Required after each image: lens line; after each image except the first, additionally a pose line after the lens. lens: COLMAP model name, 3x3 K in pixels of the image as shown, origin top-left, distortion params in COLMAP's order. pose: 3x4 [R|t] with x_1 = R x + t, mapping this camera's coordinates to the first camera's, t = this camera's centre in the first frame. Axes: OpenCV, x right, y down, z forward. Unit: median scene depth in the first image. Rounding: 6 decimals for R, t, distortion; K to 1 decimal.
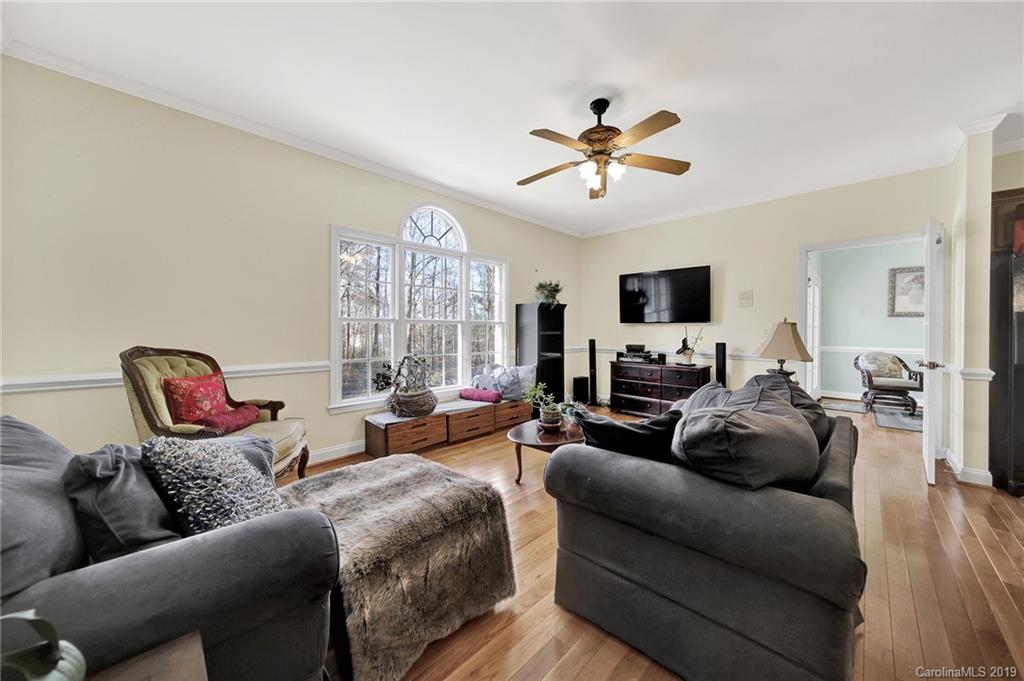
lens RADIAL K [[362.7, 0, 510.7], [0, 362.7, 332.3], [0, 0, 1]] dist [-0.002178, -0.000262]
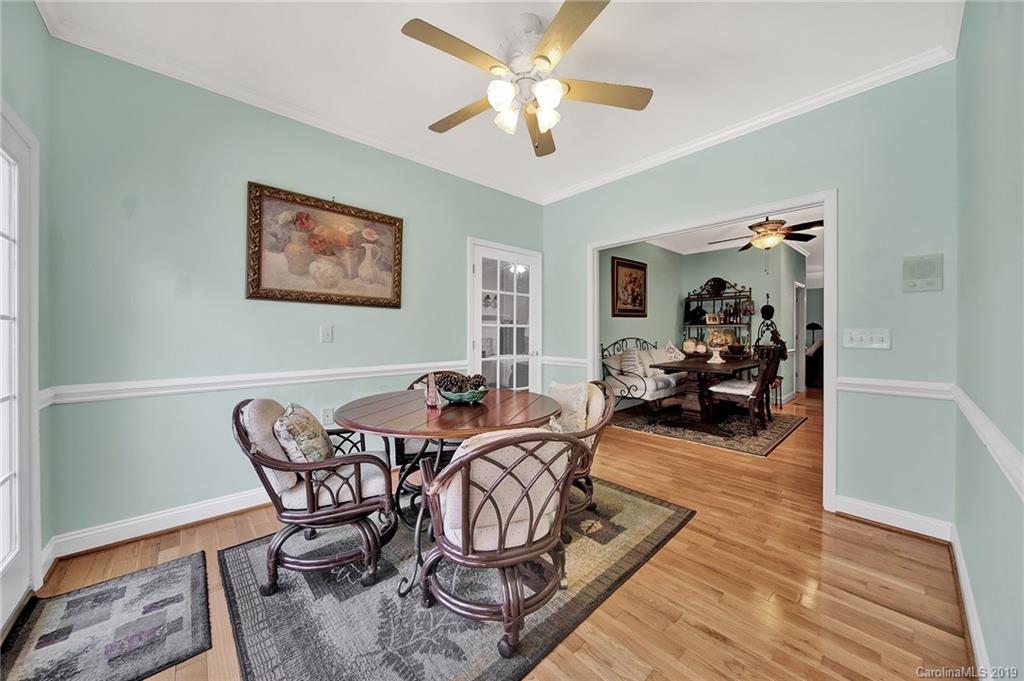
lens RADIAL K [[362.7, 0, 511.8], [0, 362.7, 334.0], [0, 0, 1]] dist [-0.002178, -0.000262]
pose [[0.058664, -0.005998, 0.998260, 0.662182], [0.003045, 0.999978, 0.005830, -0.004008], [-0.998273, 0.002698, 0.058681, 0.688639]]
